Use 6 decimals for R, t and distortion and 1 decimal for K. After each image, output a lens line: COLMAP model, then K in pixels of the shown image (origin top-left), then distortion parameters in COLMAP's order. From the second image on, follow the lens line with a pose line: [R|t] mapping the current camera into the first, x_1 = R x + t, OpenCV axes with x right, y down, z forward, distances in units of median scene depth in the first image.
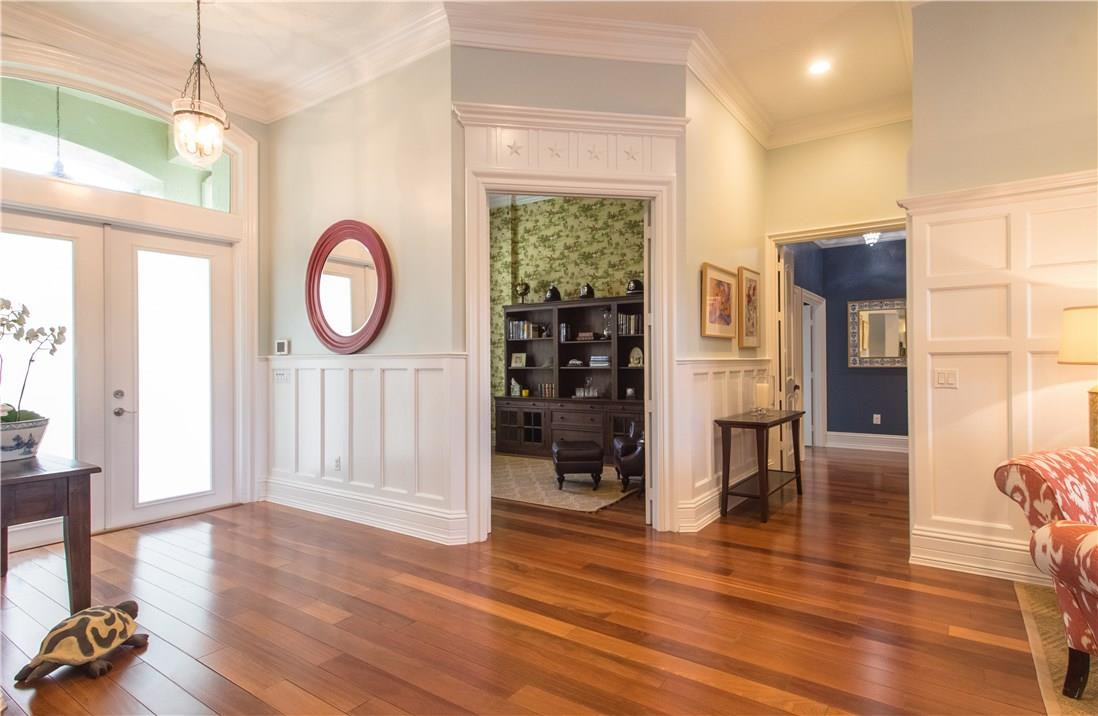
lens RADIAL K [[578.4, 0, 553.6], [0, 578.4, 356.4], [0, 0, 1]] dist [0.023771, -0.000407]
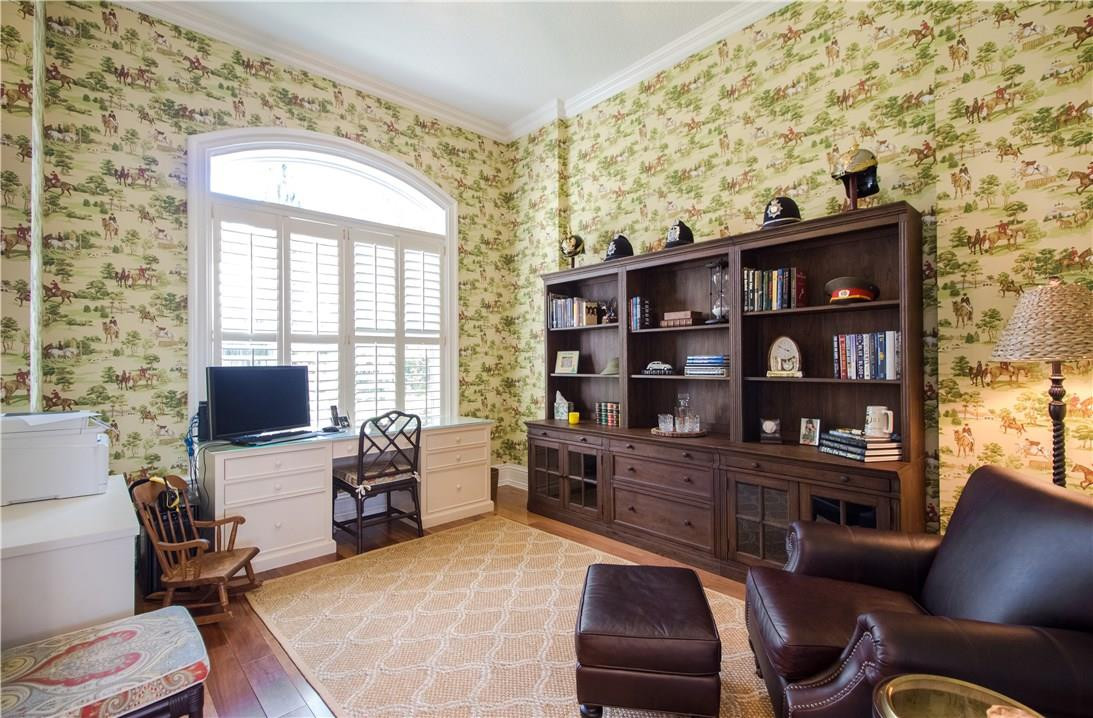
lens RADIAL K [[495.3, 0, 552.2], [0, 495.3, 359.1], [0, 0, 1]] dist [0.000071, -0.000146]
pose [[0.978159, -0.000366, -0.207857, 0.036833], [0.001106, 0.999993, 0.003441, 0.001307], [0.207855, -0.003596, 0.978153, 0.518151]]
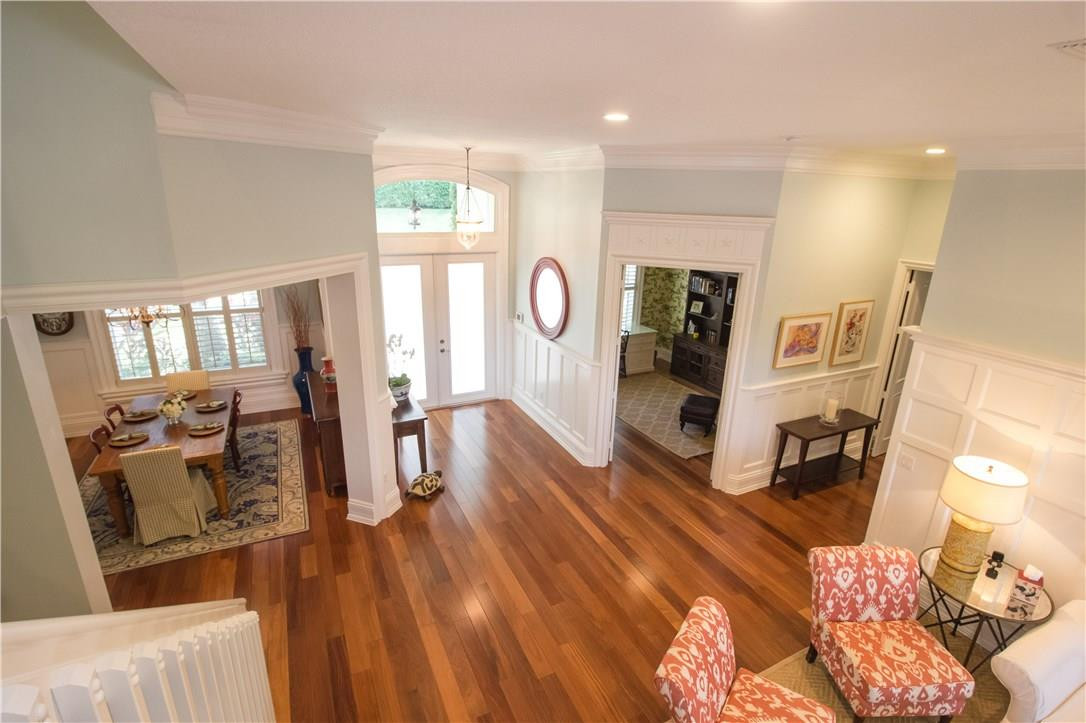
lens RADIAL K [[524.4, 0, 543.0], [0, 524.4, 361.5], [0, 0, 1]] dist [-0.001192, -0.000244]
pose [[0.875421, 0.175468, -0.450387, 0.200034], [-0.027805, 0.948521, 0.315492, -0.254437], [0.482560, -0.263666, 0.835234, -0.176447]]
